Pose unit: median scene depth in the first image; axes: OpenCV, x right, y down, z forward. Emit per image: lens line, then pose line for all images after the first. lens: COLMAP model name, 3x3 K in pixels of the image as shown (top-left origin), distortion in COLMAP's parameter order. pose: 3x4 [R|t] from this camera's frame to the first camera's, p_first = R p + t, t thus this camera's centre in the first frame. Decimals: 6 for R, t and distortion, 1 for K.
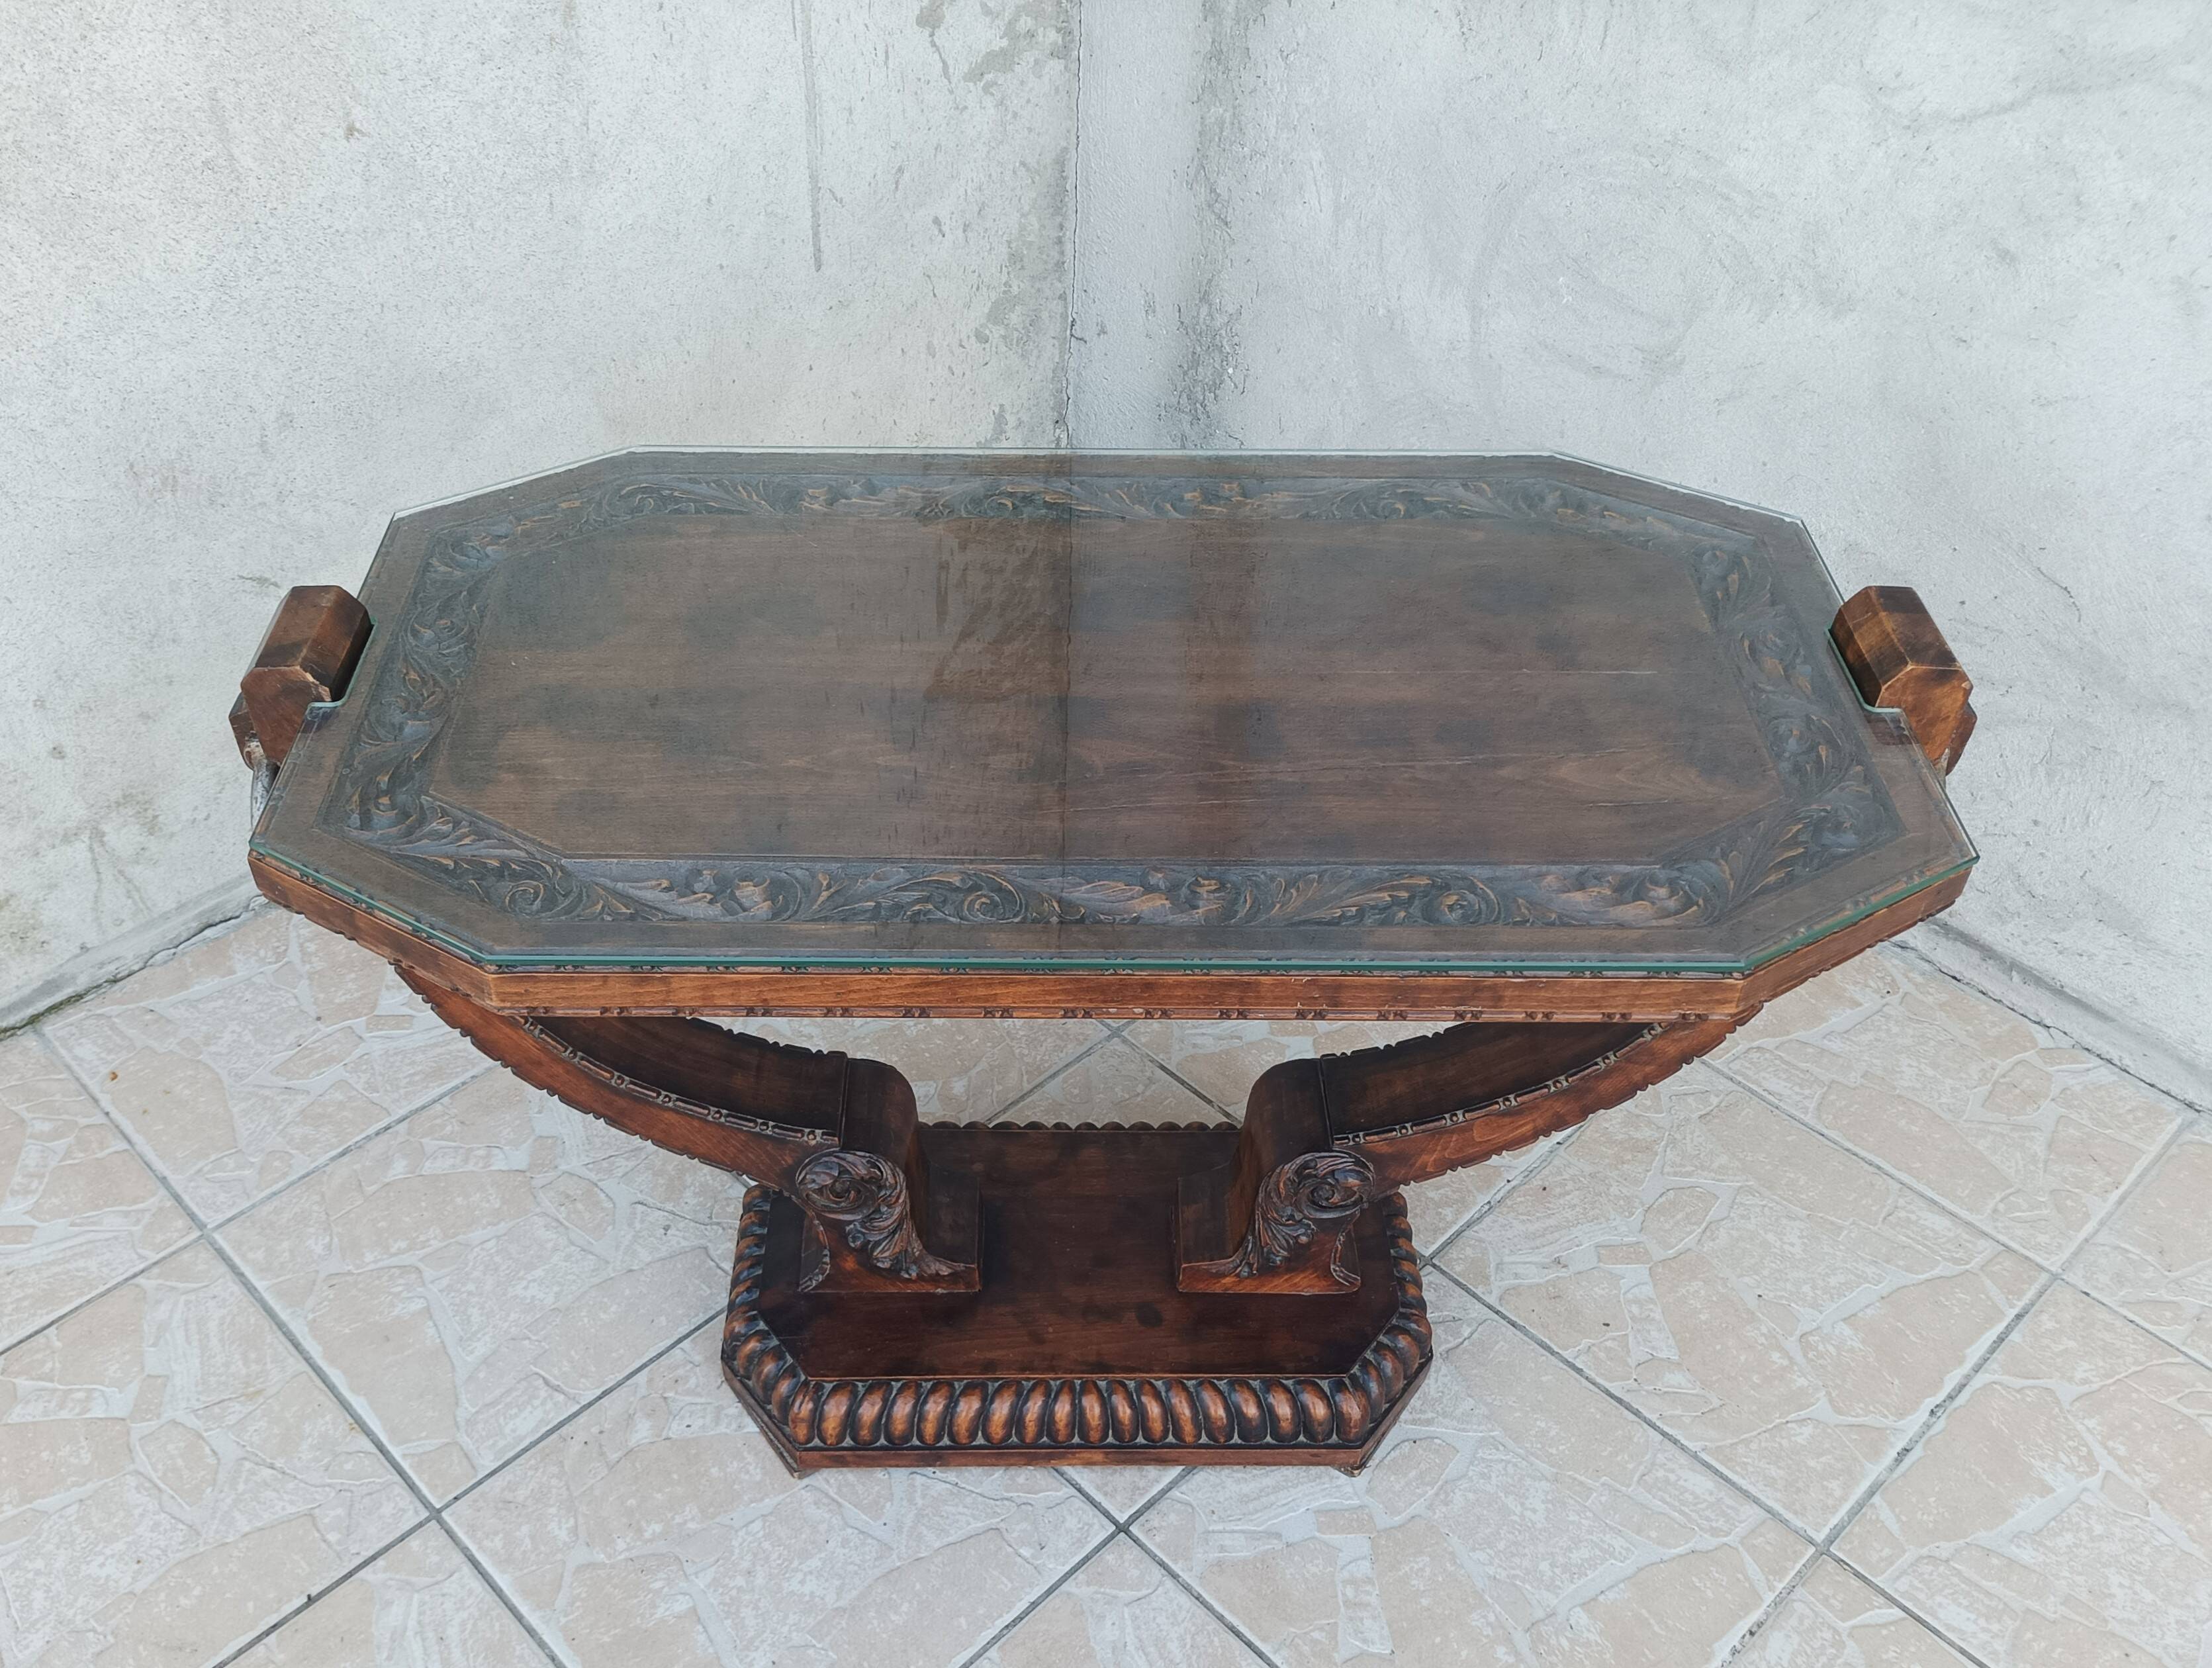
lens RADIAL K [[1953.2, 0, 1006.8], [0, 1953.2, 977.3], [0, 0, 1]] dist [0.022095, -0.011756]
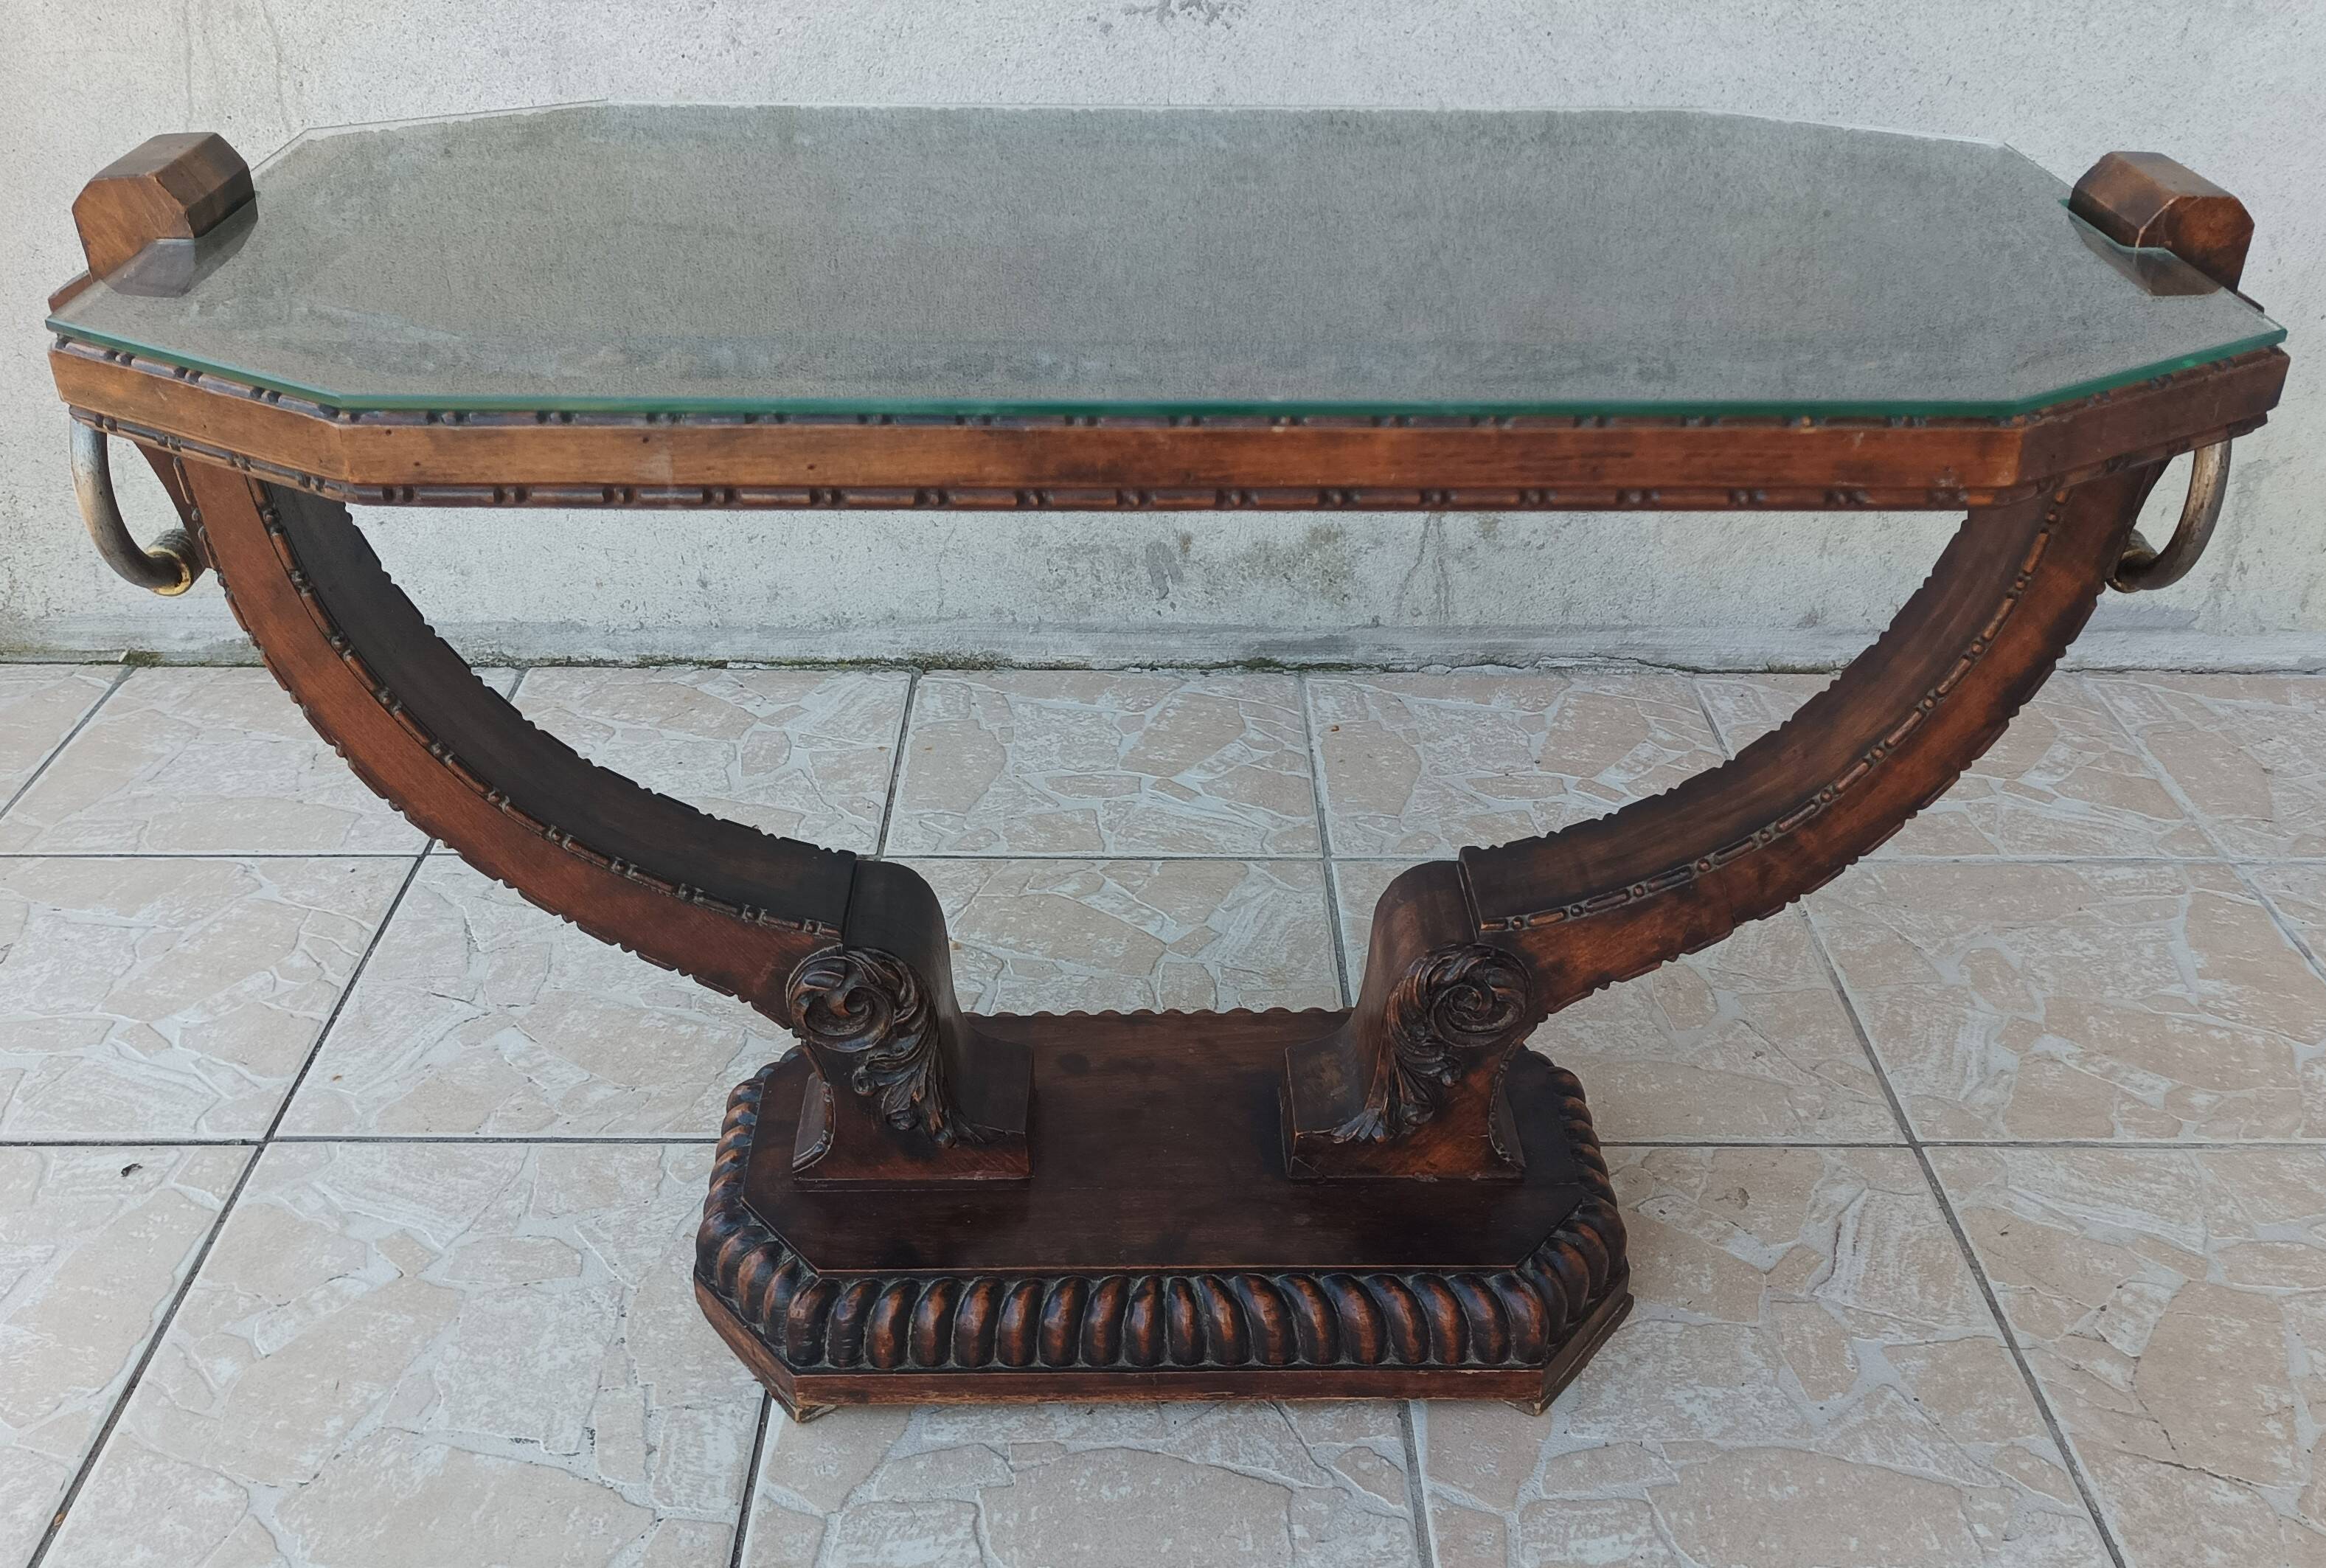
lens RADIAL K [[2155.2, 0, 1149.2], [0, 2155.2, 853.6], [0, 0, 1]] dist [0.017271, 0.000000]
pose [[0.729772, 0.358448, -0.582192, 0.146061], [-0.482362, 0.873414, -0.066887, 0.250965], [0.484519, 0.329640, 0.810296, 0.108329]]
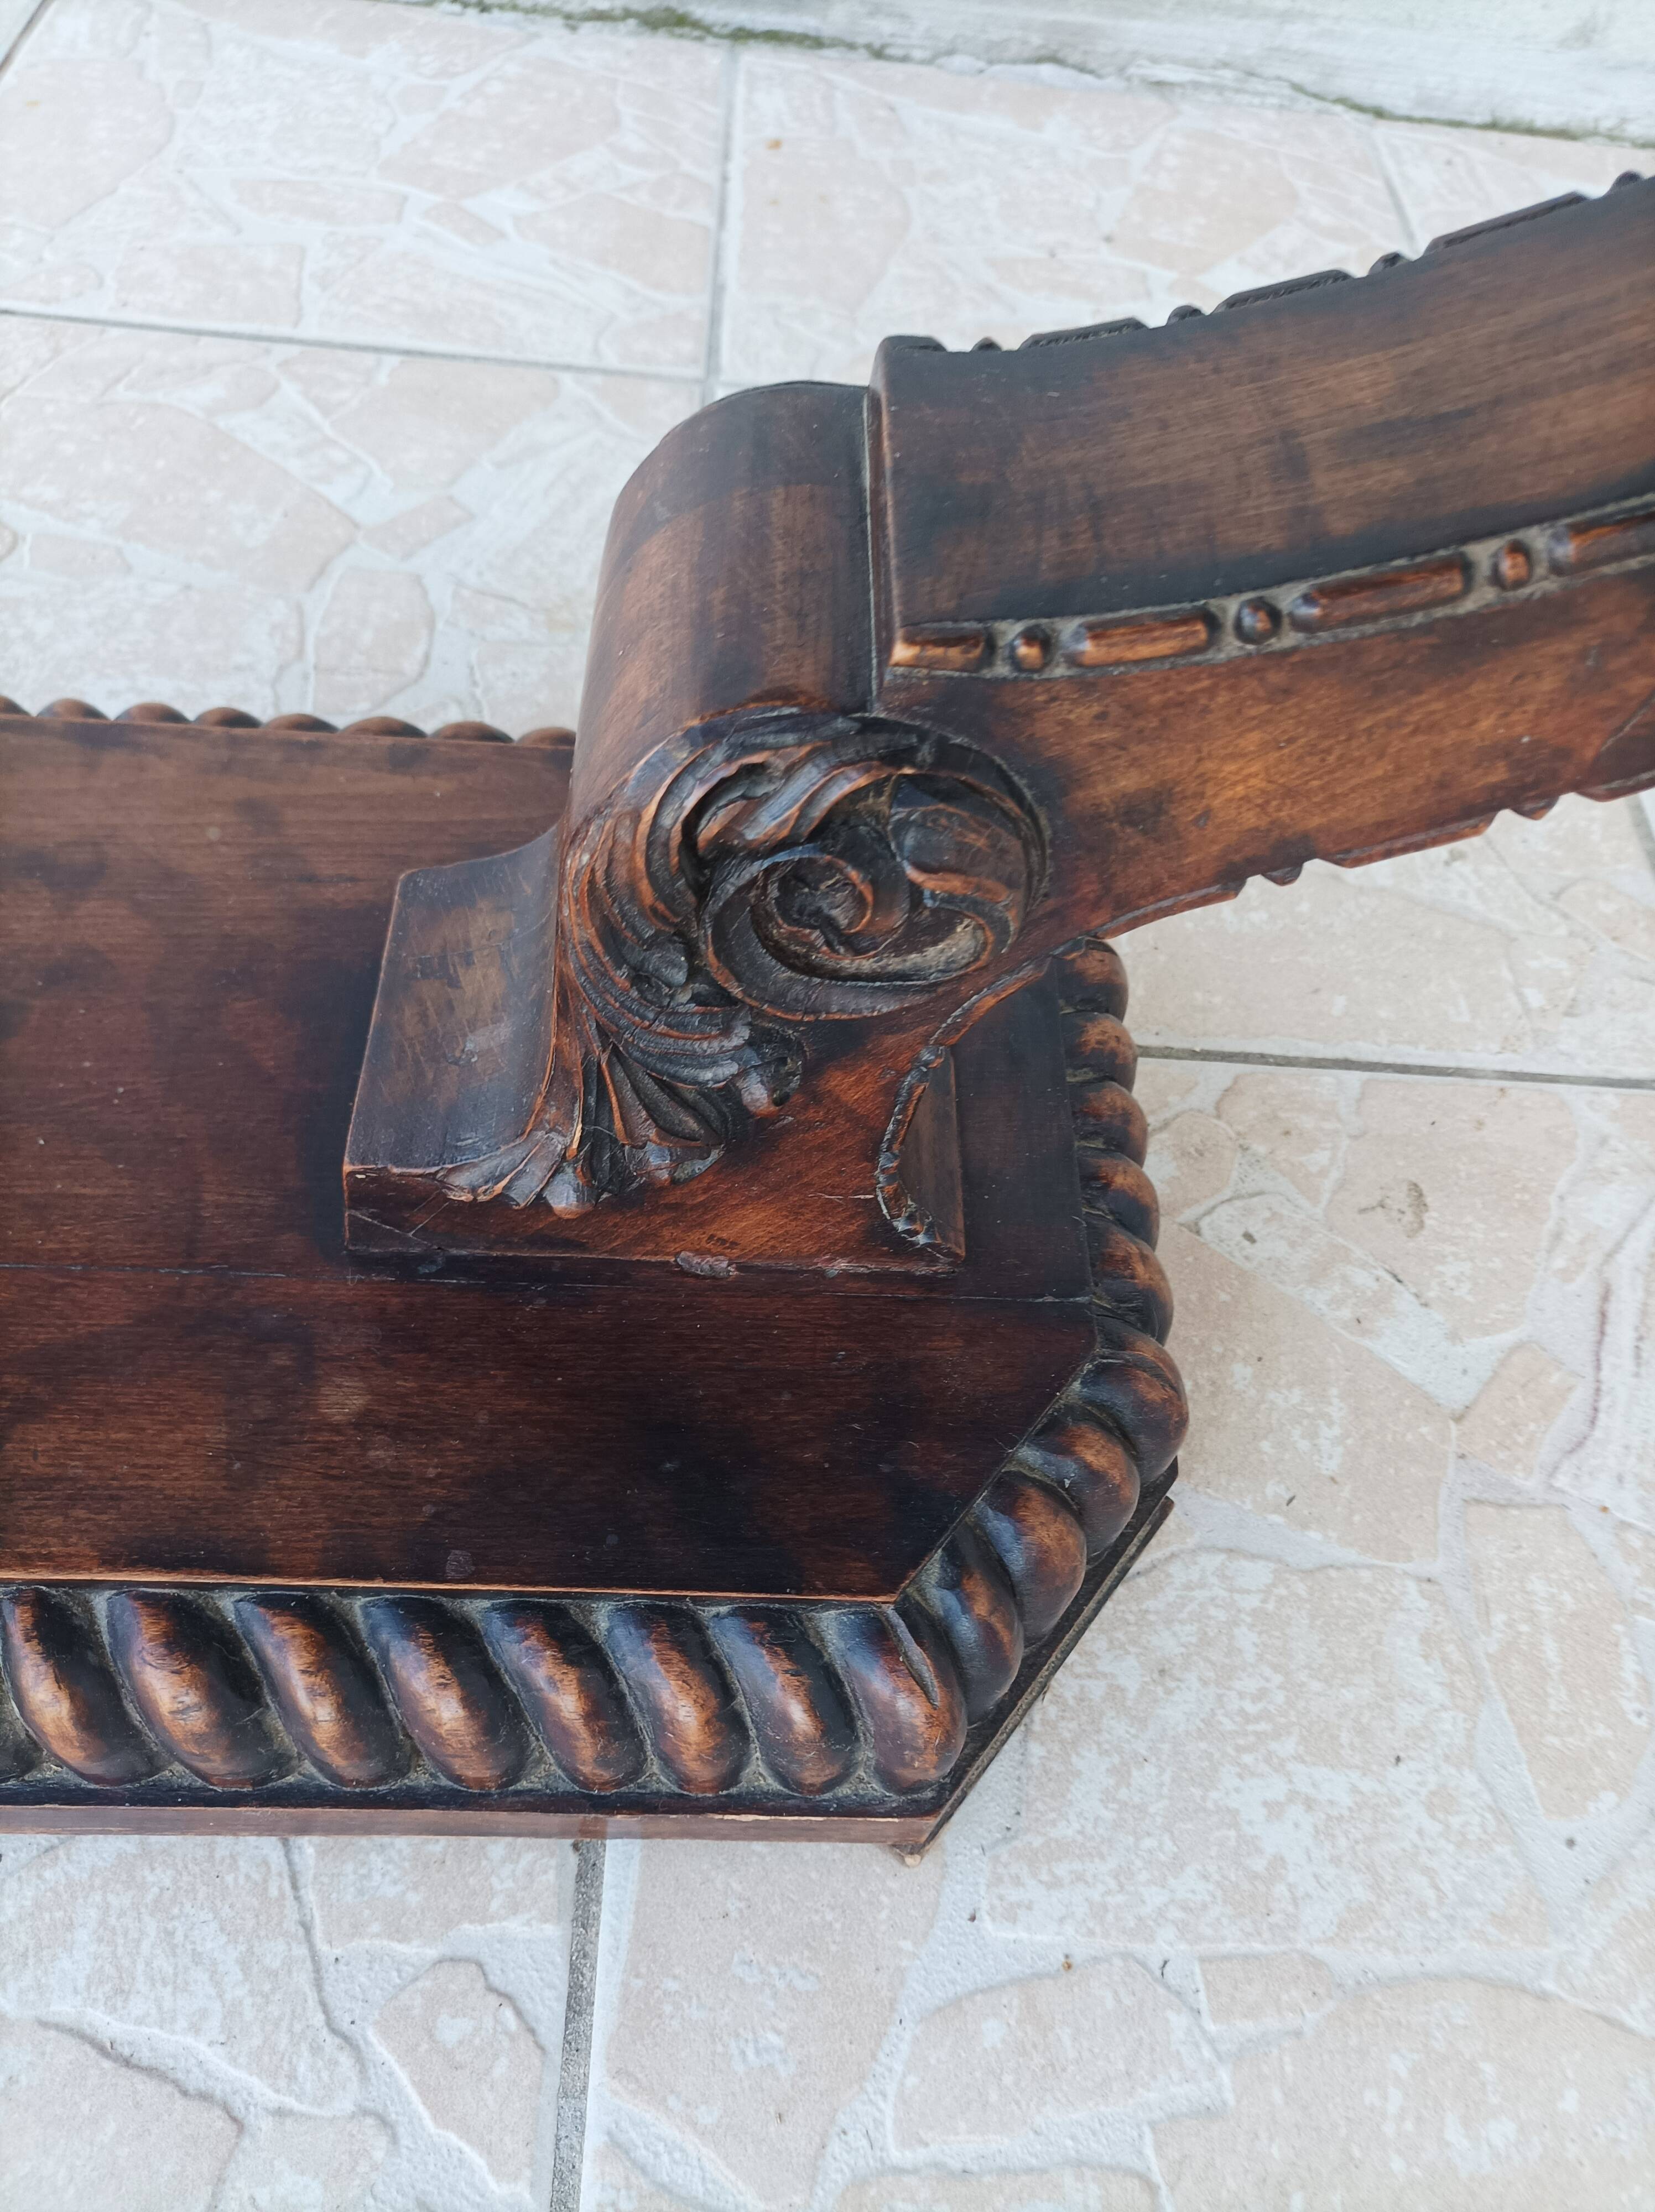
lens RADIAL K [[1631.1, 0, 844.0], [0, 1631.1, 1124.6], [0, 0, 1]] dist [0.014466, -0.009173]
pose [[0.725646, 0.603407, -0.330662, -0.121867], [-0.549430, 0.797433, 0.249455, 0.167129], [0.414203, 0.000659, 0.910184, 0.641294]]
